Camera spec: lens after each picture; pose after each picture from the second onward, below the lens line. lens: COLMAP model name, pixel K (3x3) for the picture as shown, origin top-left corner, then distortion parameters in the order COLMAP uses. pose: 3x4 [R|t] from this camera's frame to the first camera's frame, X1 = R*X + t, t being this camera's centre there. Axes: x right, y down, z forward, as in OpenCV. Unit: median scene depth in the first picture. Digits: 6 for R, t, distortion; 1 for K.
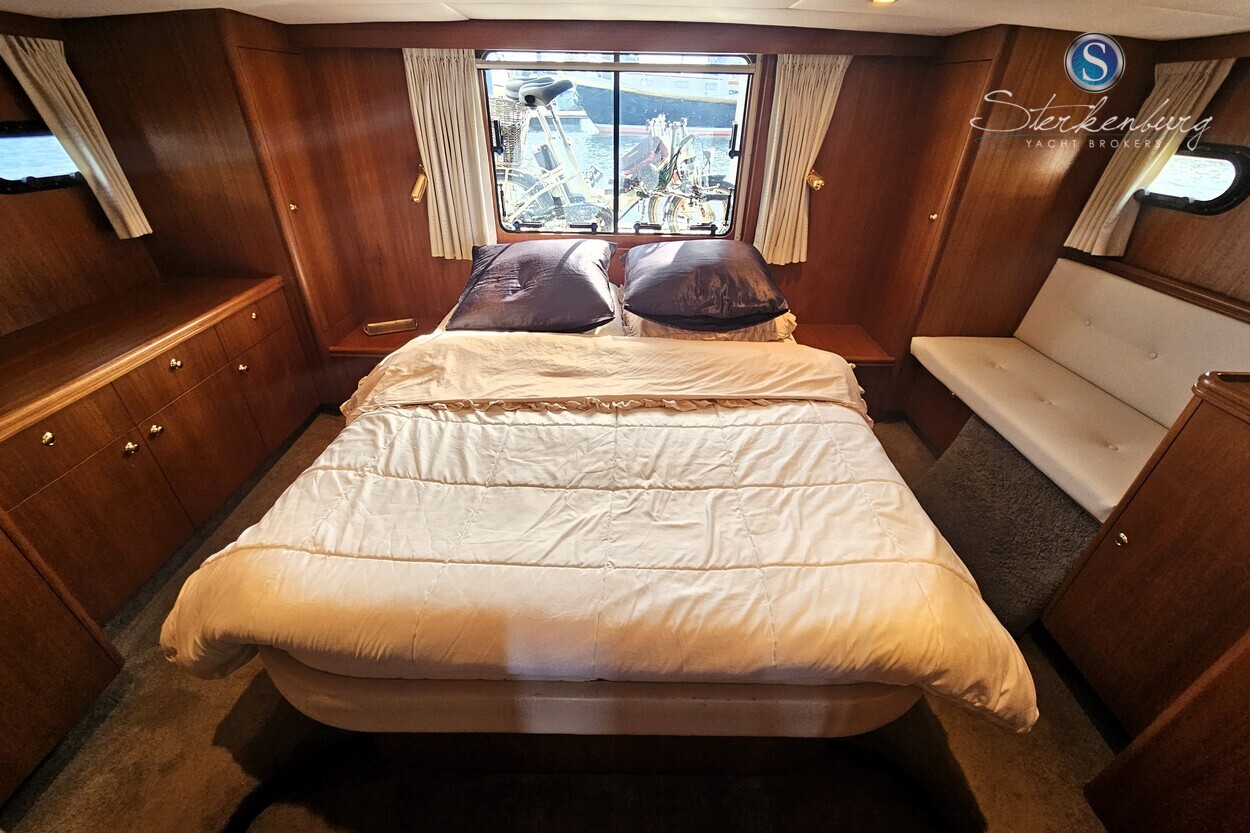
lens RADIAL K [[514.3, 0, 625.5], [0, 514.3, 409.4], [0, 0, 1]] dist [0.000264, -0.000134]
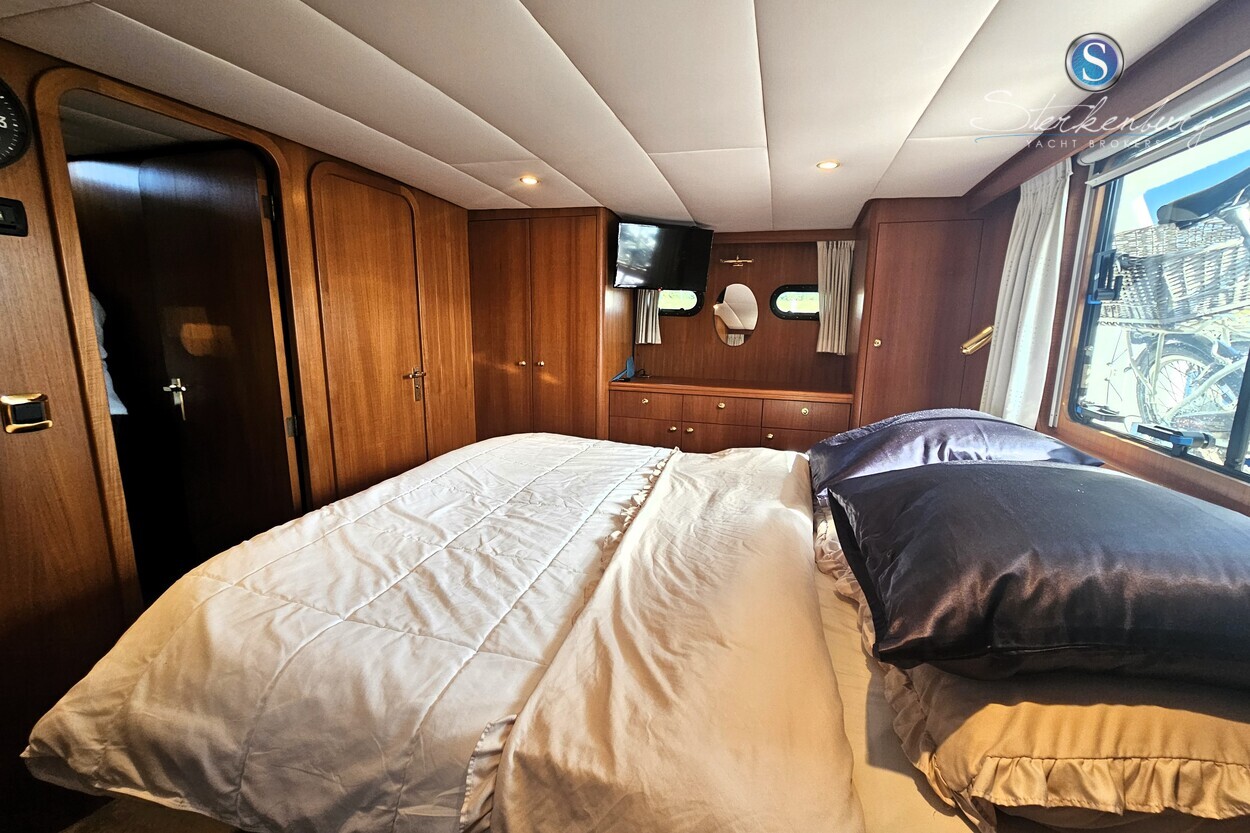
lens RADIAL K [[514.3, 0, 625.5], [0, 514.3, 409.4], [0, 0, 1]] dist [0.000264, -0.000134]
pose [[-0.301739, 0.142790, -0.942637, 0.807122], [-0.509983, 0.811202, 0.286127, -0.409770], [0.805525, 0.567064, -0.171951, 1.072931]]
